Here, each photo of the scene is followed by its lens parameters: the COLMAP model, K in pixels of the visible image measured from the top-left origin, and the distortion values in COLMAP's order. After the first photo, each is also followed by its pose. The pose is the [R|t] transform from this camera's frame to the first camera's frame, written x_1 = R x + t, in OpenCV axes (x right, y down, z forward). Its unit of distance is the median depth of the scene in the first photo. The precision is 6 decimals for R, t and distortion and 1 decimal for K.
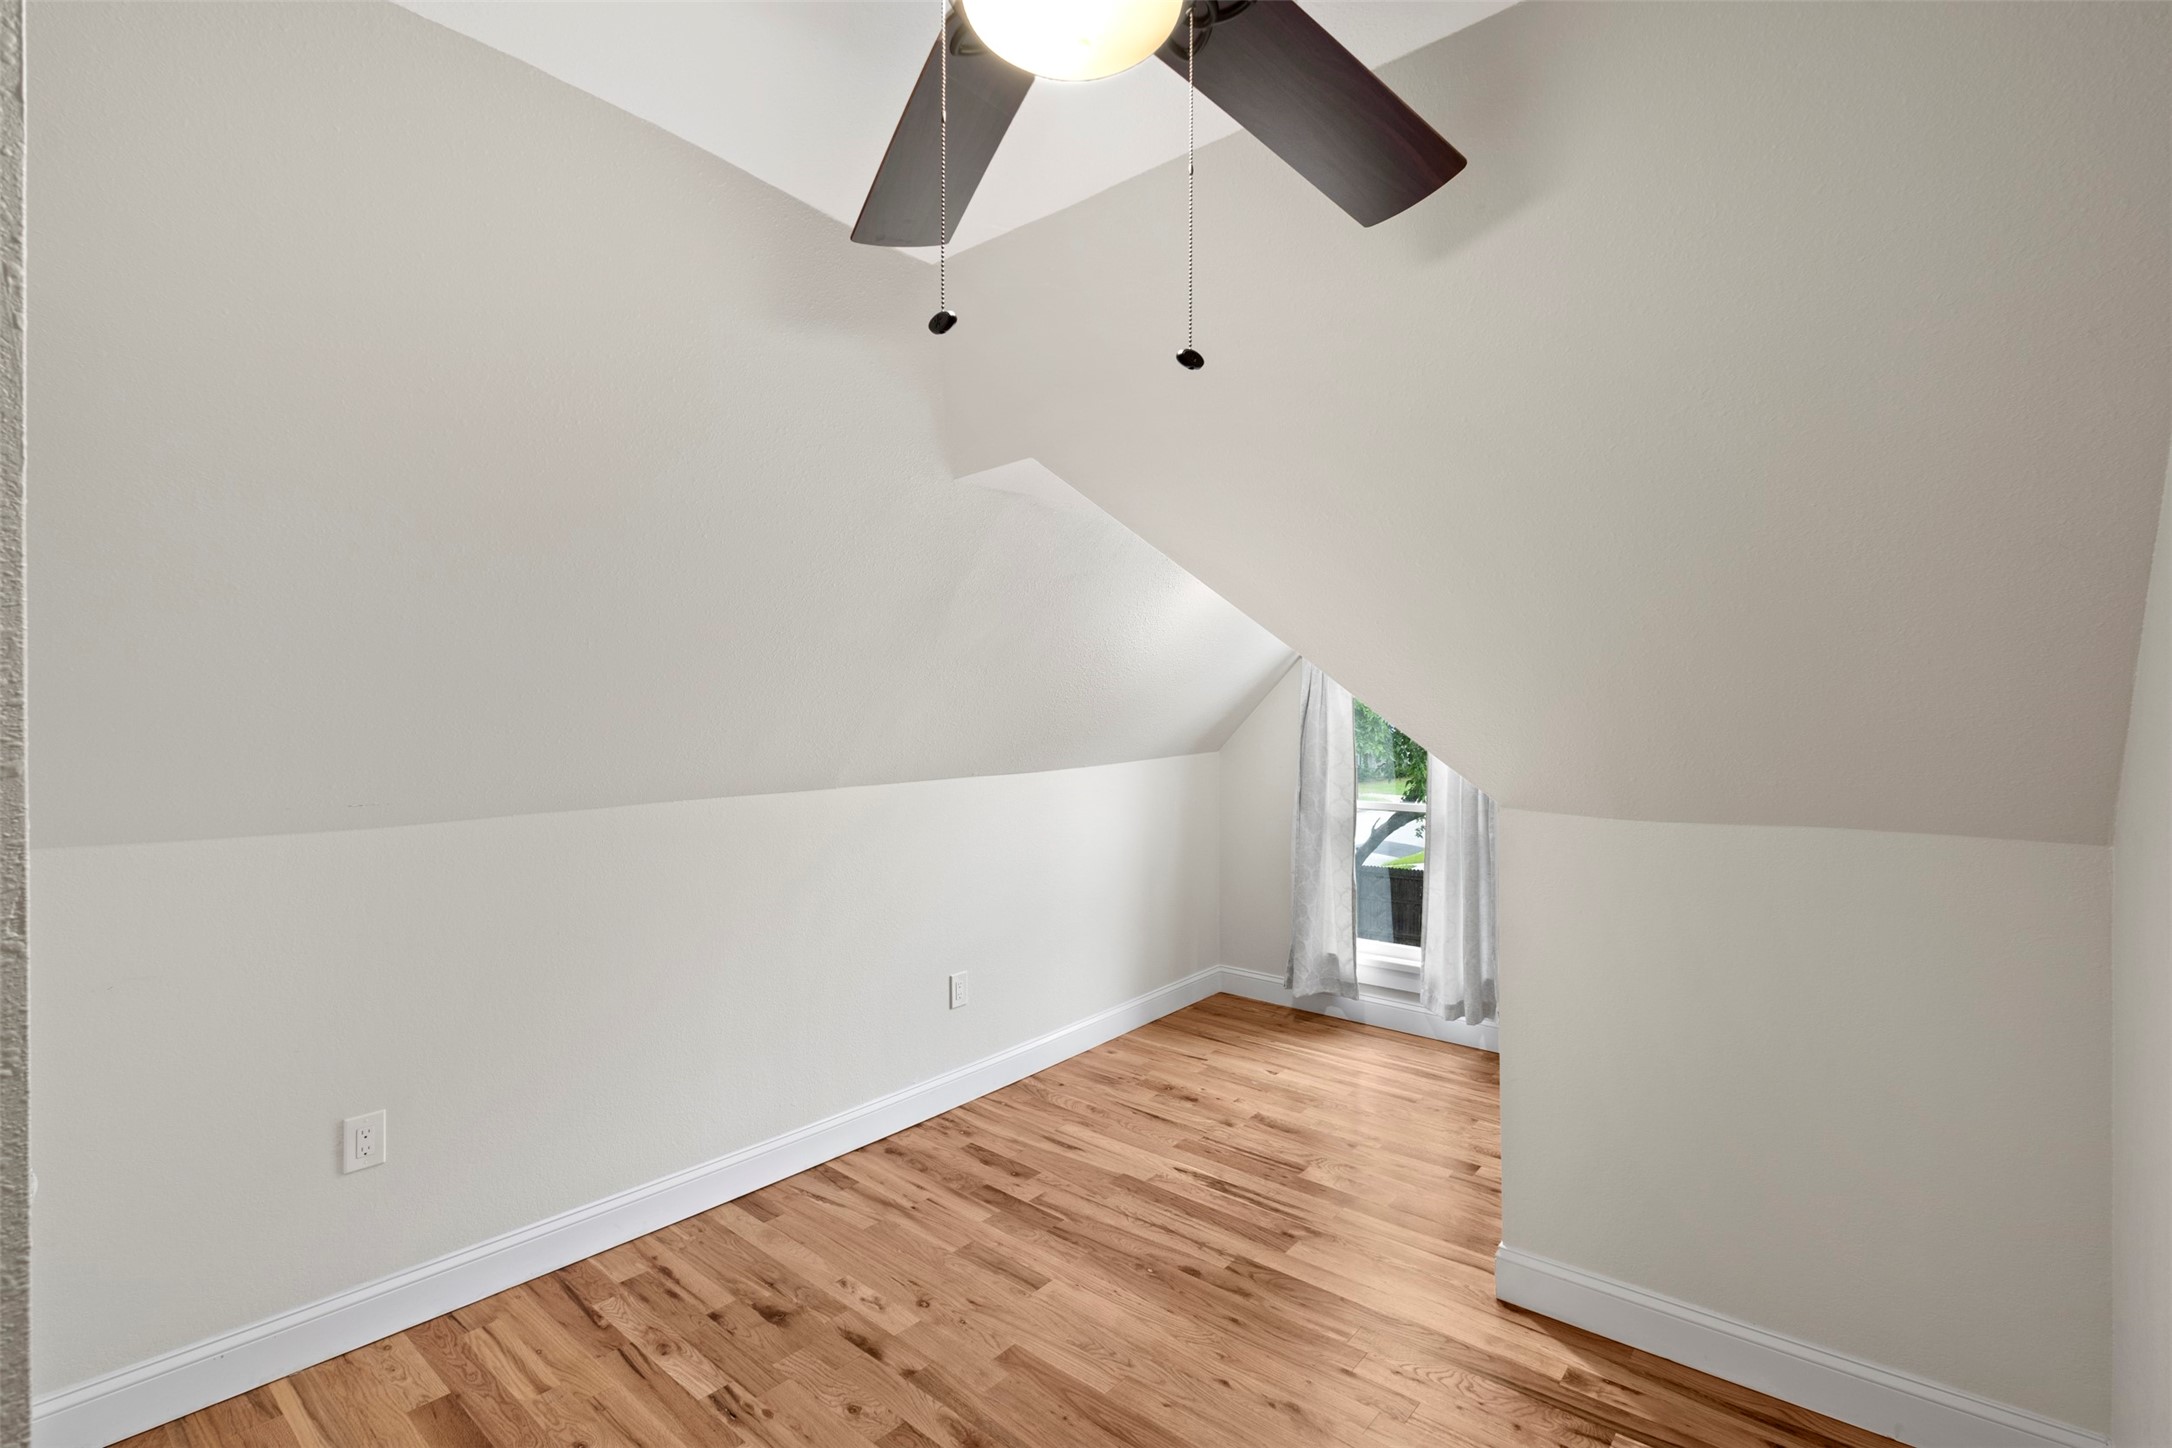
lens RADIAL K [[988.9, 0, 1088.5], [0, 988.9, 718.0], [0, 0, 1]] dist [-0.000113, 0.000066]
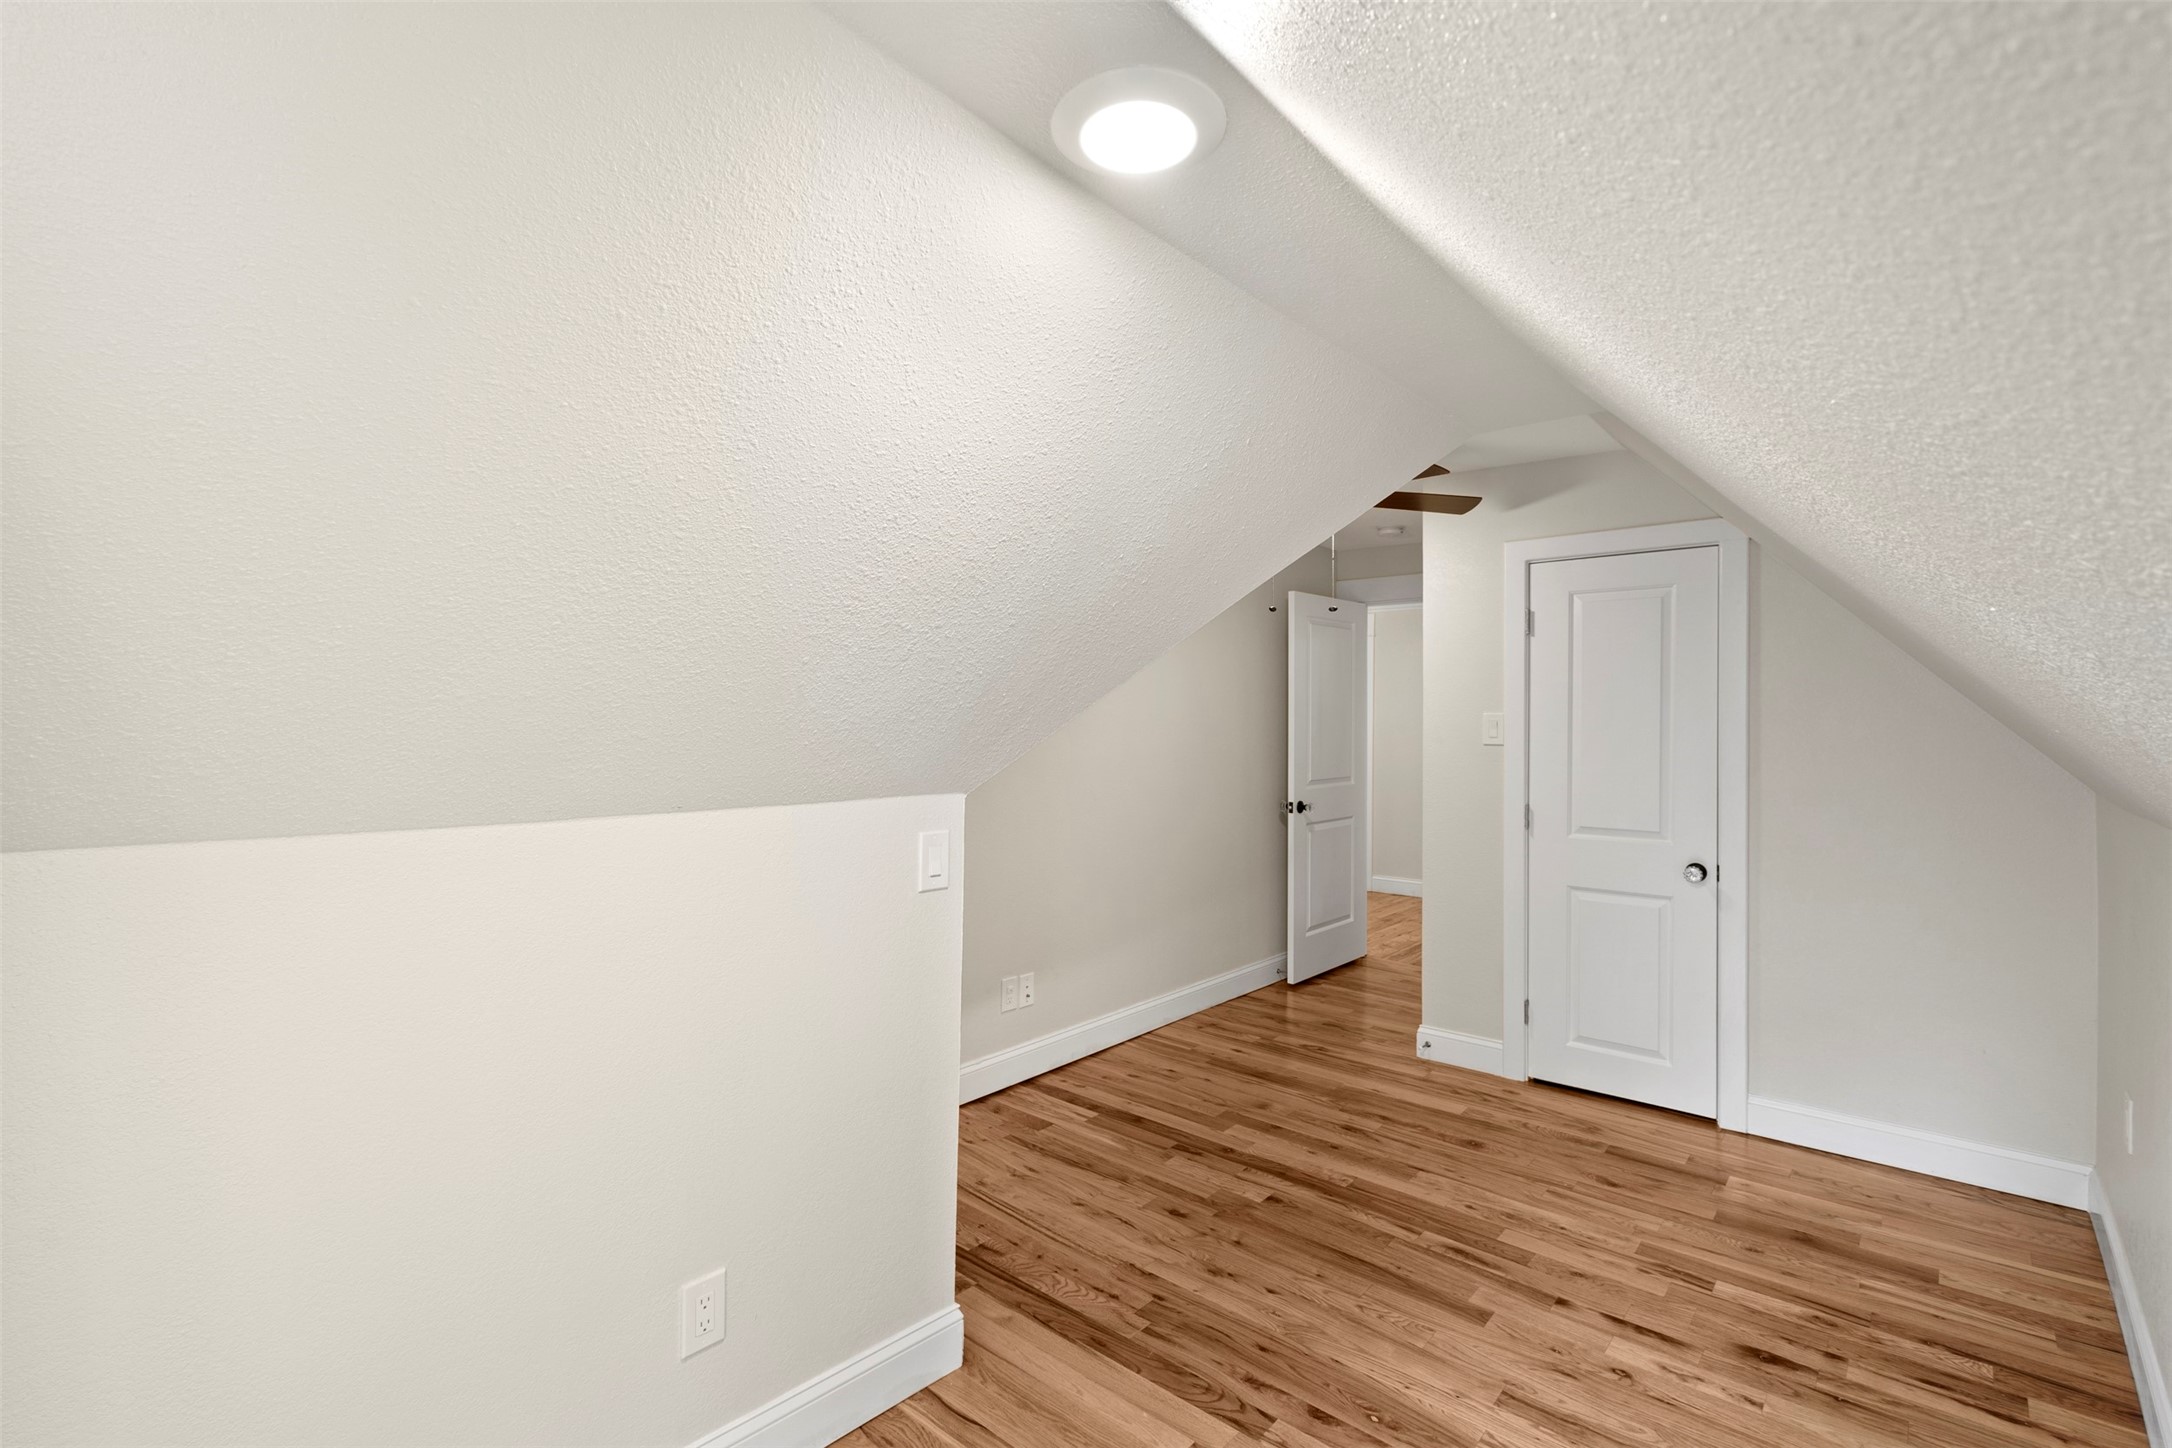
lens RADIAL K [[988.9, 0, 1084.1], [0, 988.9, 719.1], [0, 0, 1]] dist [-0.000113, 0.000066]
pose [[-0.999713, -0.004549, 0.023518, 0.300817], [-0.004344, 0.999952, 0.008768, 0.011151], [-0.023557, 0.008663, -0.999685, 1.954132]]
